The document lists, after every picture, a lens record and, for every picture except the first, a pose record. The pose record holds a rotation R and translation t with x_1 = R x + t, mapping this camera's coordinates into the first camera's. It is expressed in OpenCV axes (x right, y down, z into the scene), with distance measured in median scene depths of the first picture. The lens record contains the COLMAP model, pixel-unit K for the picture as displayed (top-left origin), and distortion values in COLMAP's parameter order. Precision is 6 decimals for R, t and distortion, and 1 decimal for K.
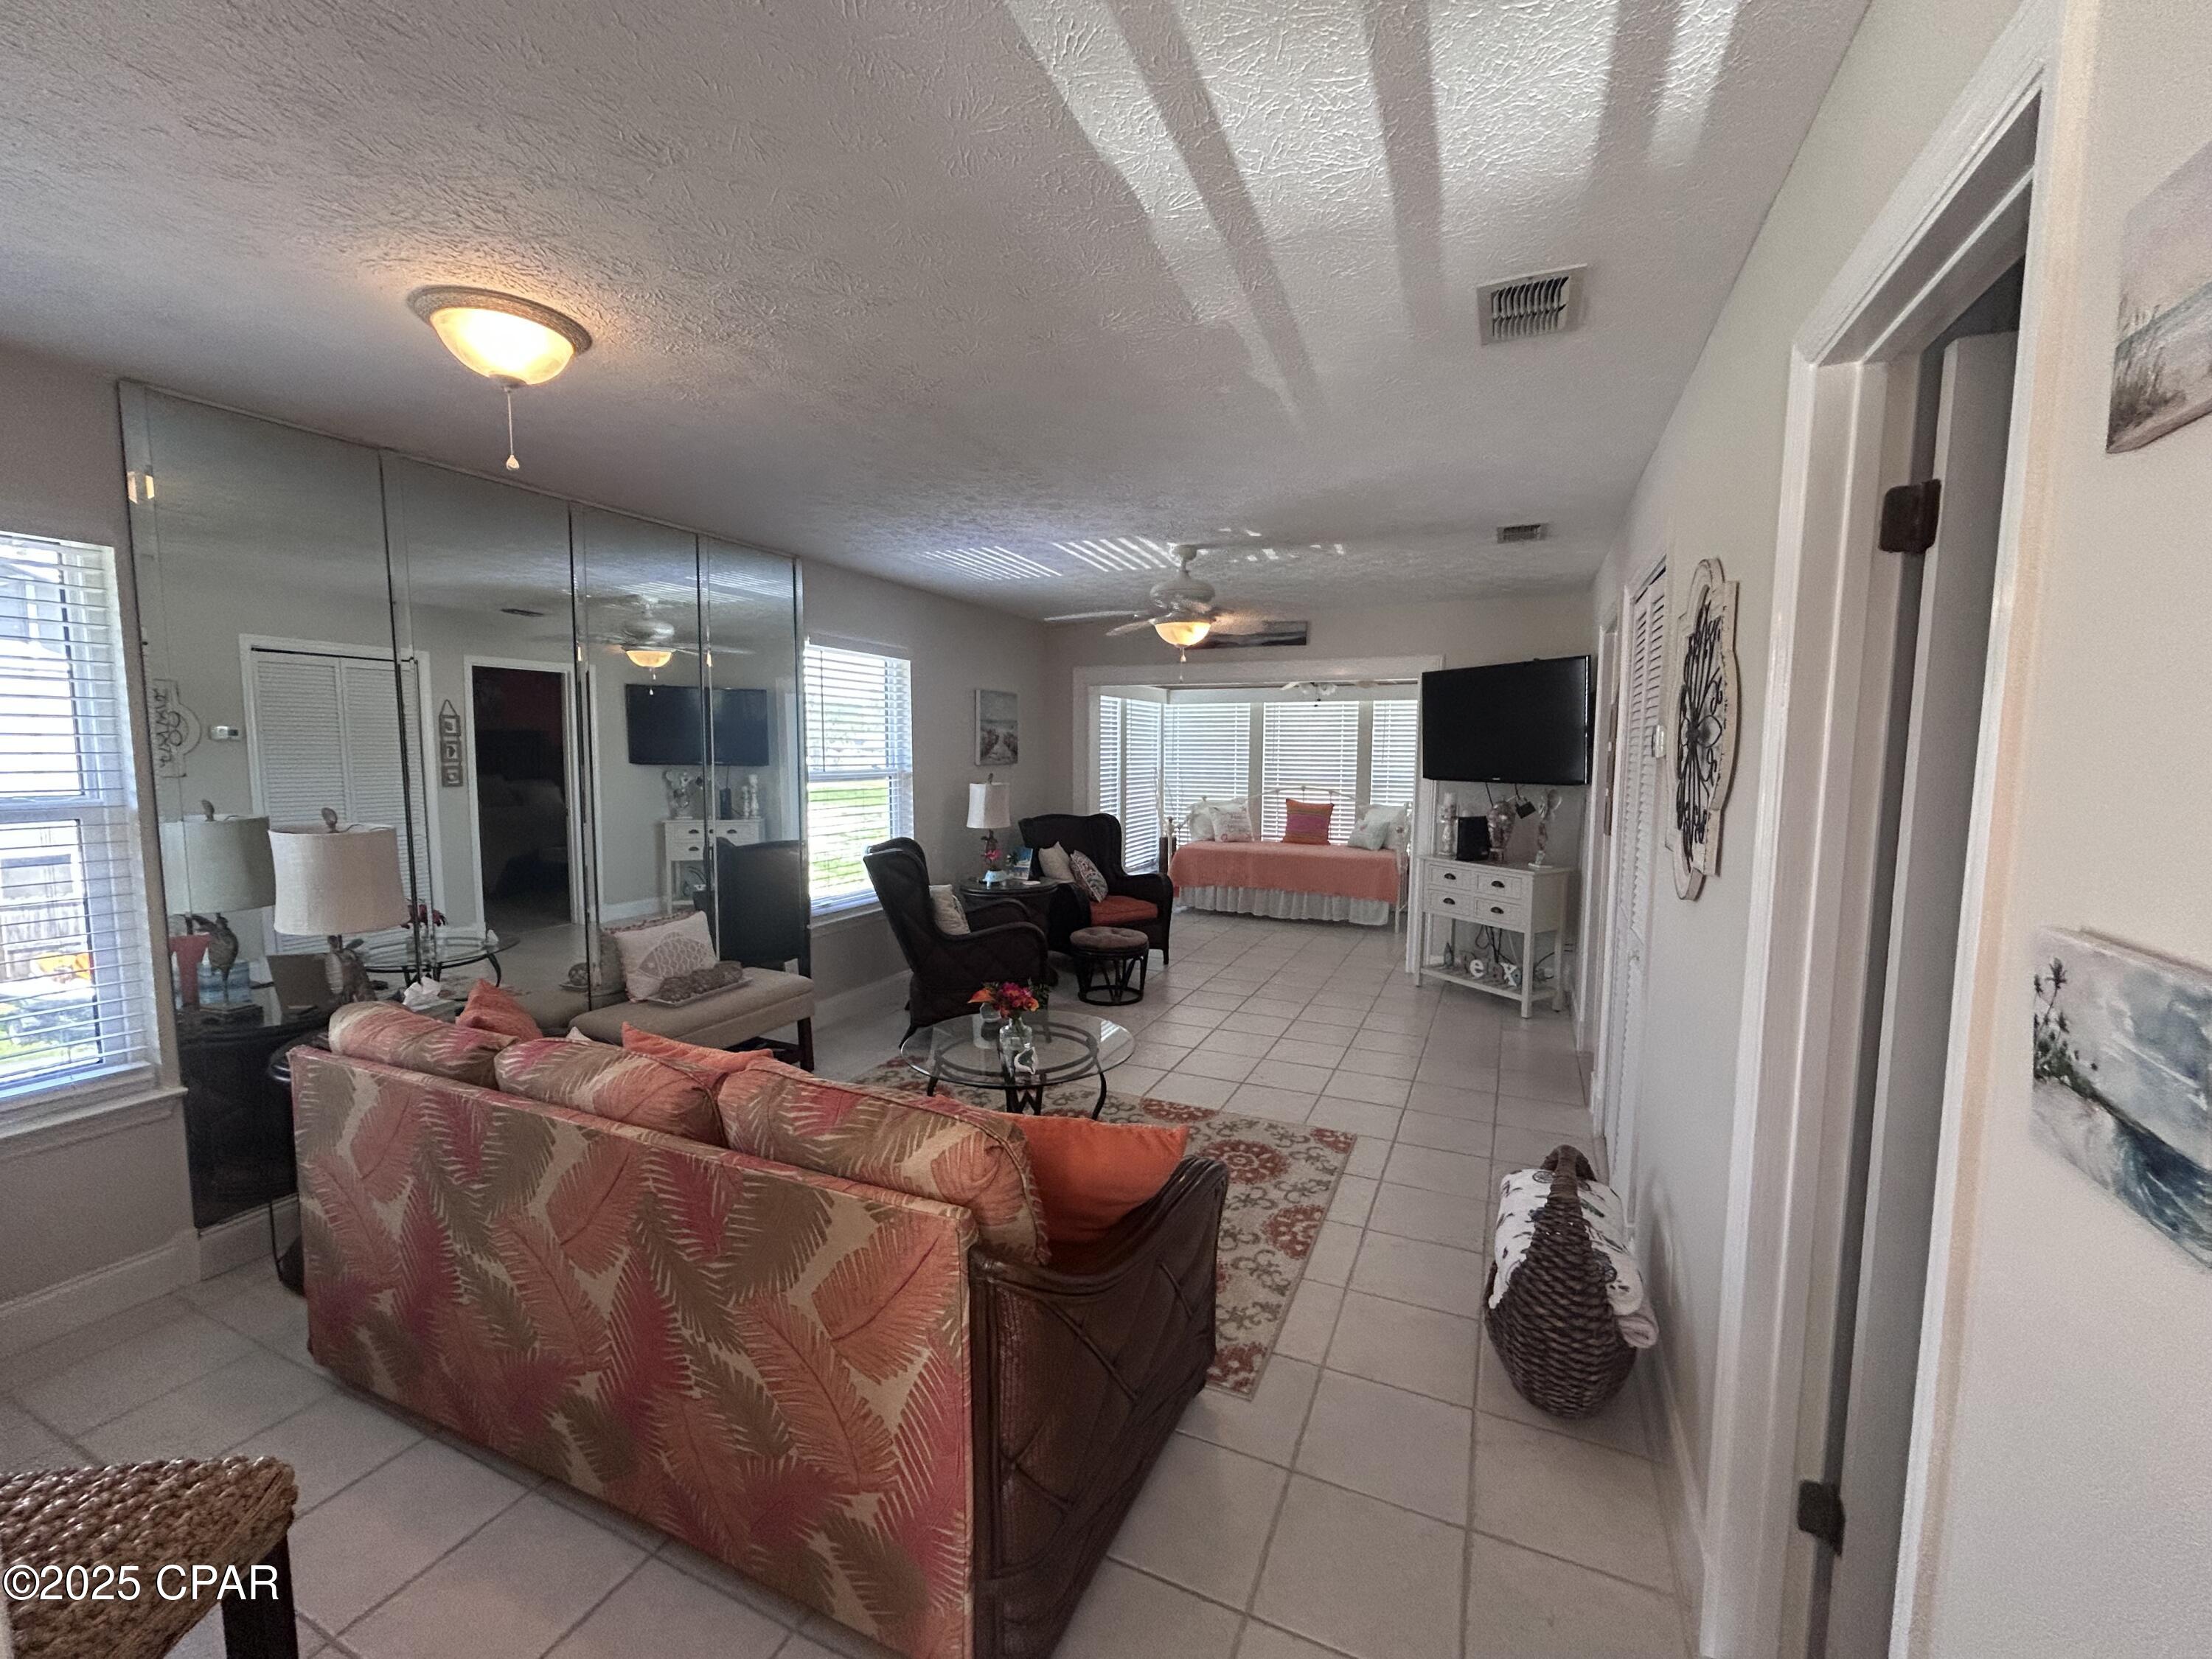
lens RADIAL K [[904.5, 0, 1101.3], [0, 904.5, 823.6], [0, 0, 1]] dist [-0.002036, 0.001223]
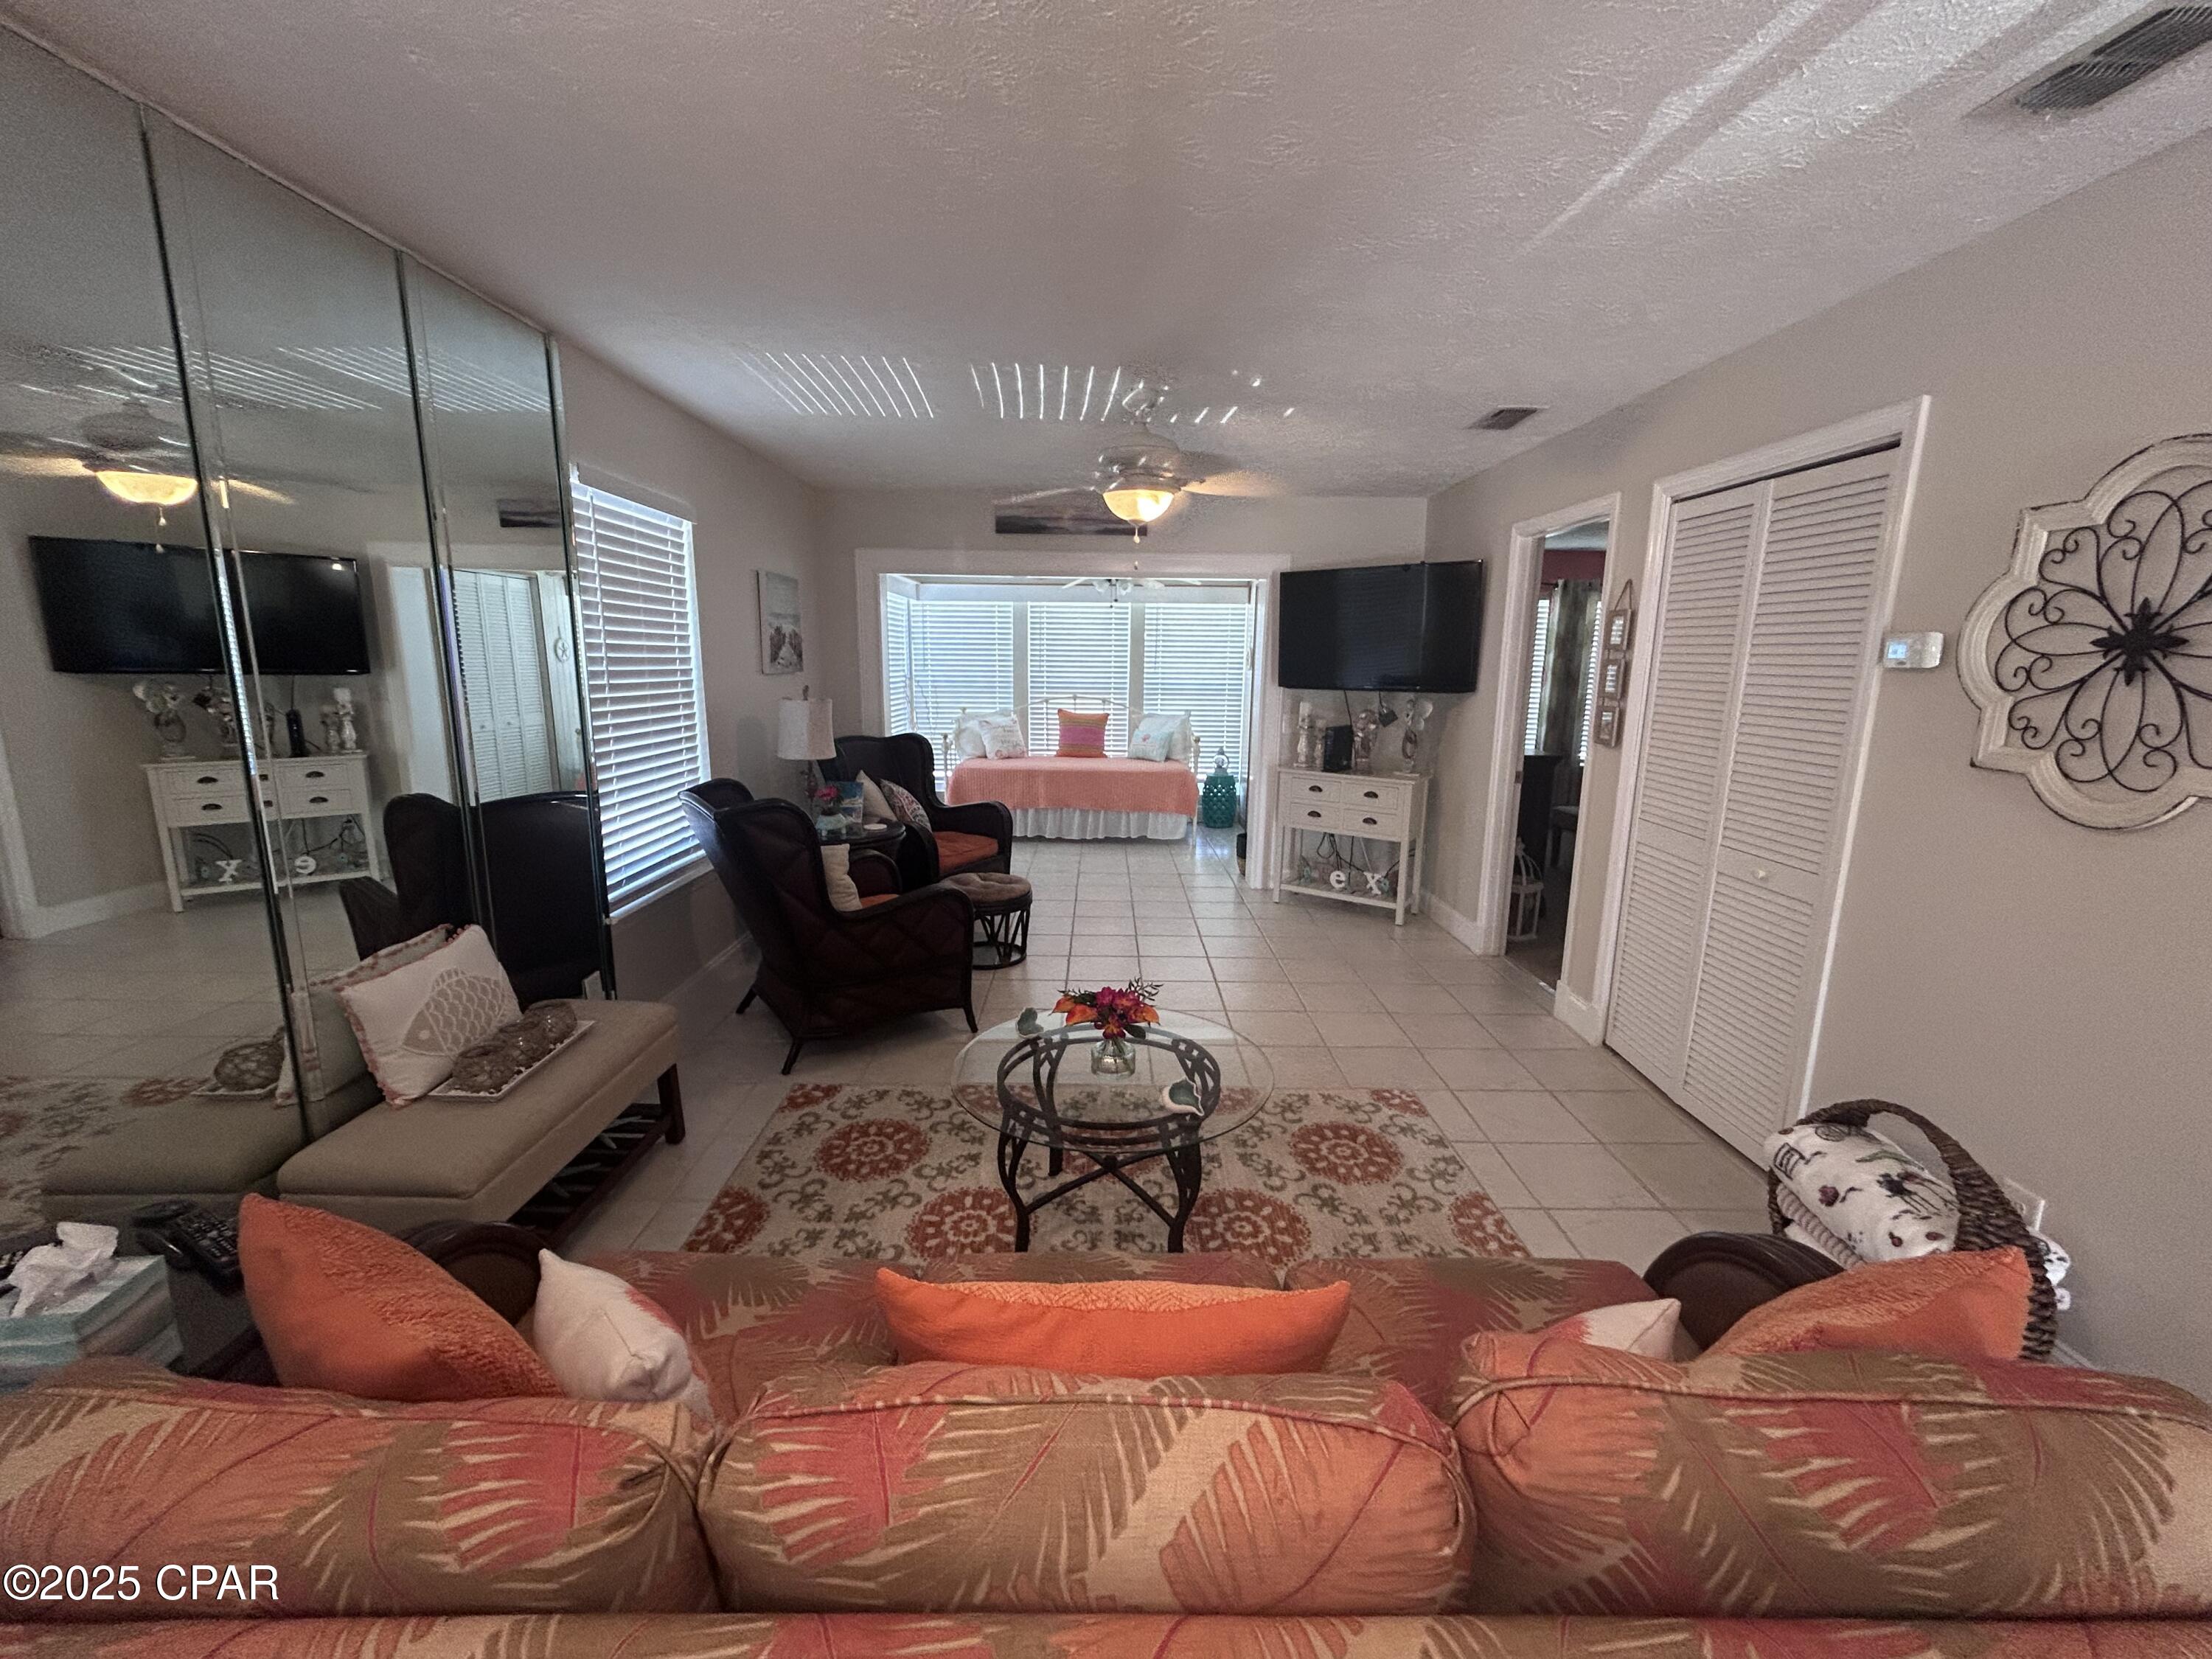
lens RADIAL K [[904.5, 0, 1102.9], [0, 904.5, 825.2], [0, 0, 1]] dist [-0.002036, 0.001223]
pose [[0.908547, -0.071933, 0.411543, -0.283128], [0.028395, 0.993420, 0.110952, -0.021584], [-0.416816, -0.089119, 0.904612, 0.271049]]
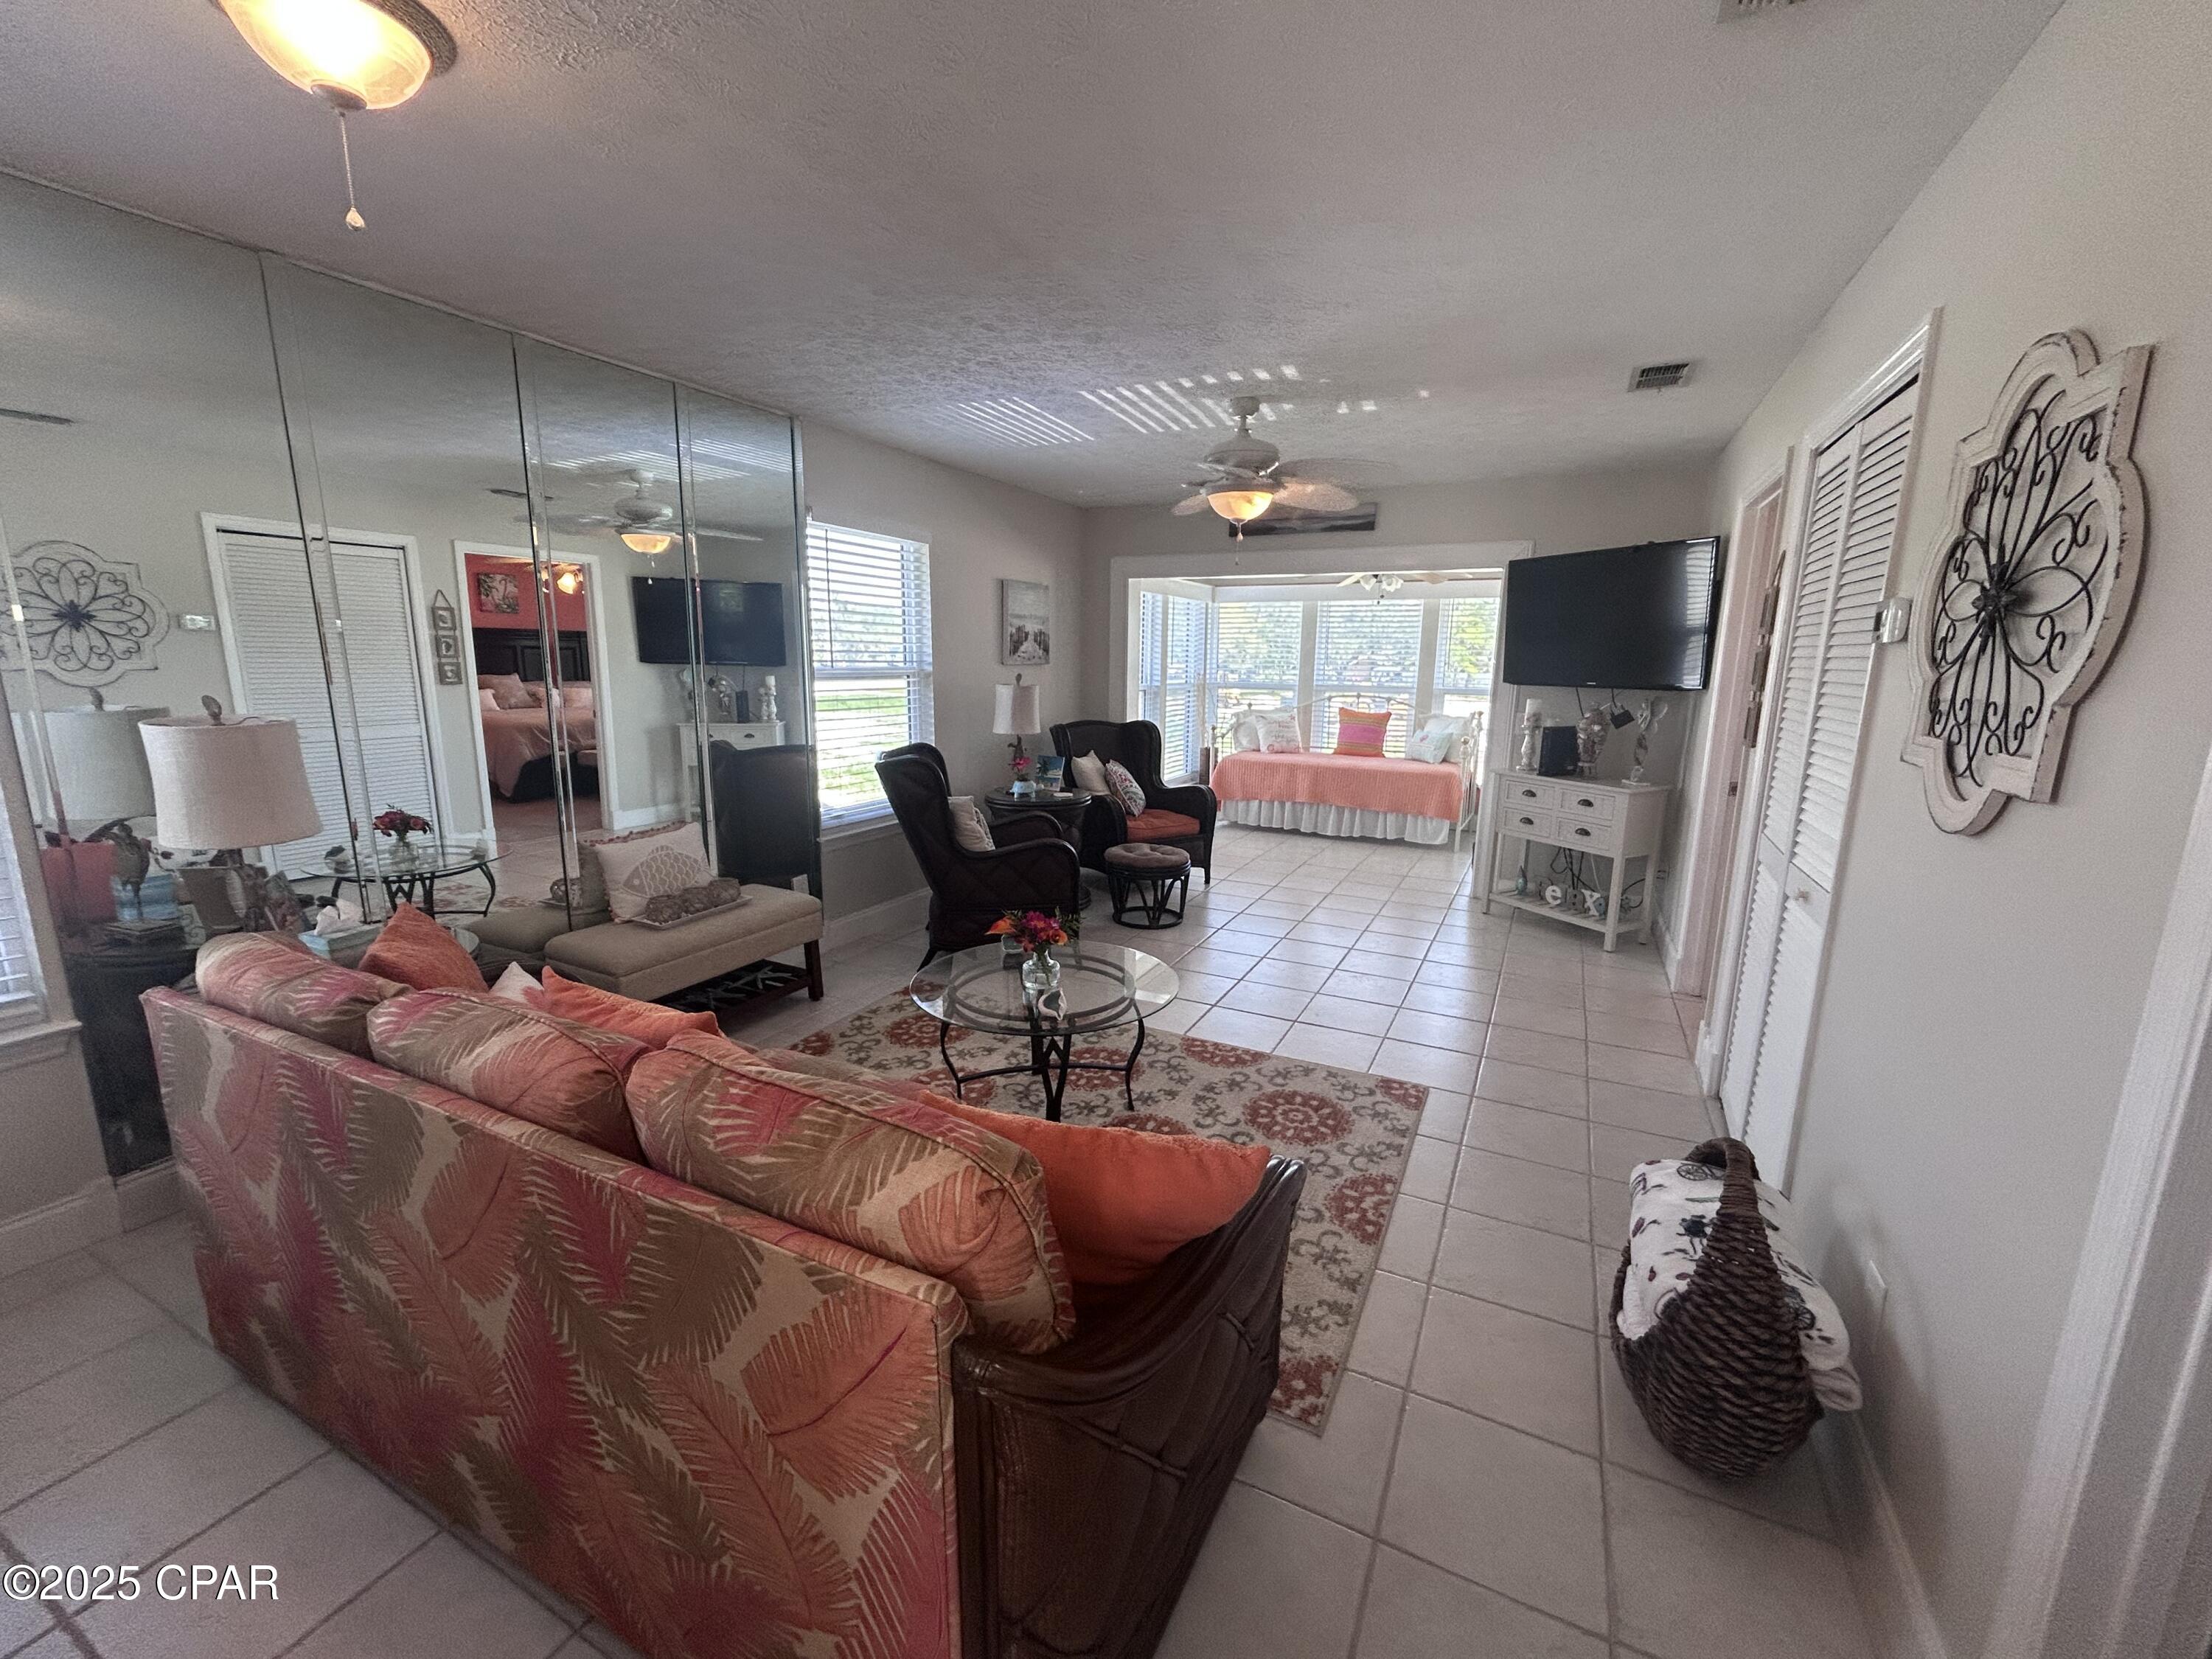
lens RADIAL K [[904.5, 0, 1101.7], [0, 904.5, 826.0], [0, 0, 1]] dist [-0.002036, 0.001223]
pose [[0.999207, 0.014136, -0.037230, -0.004681], [-0.010296, 0.994793, 0.101391, 0.005140], [0.038469, -0.100927, 0.994150, 0.114384]]
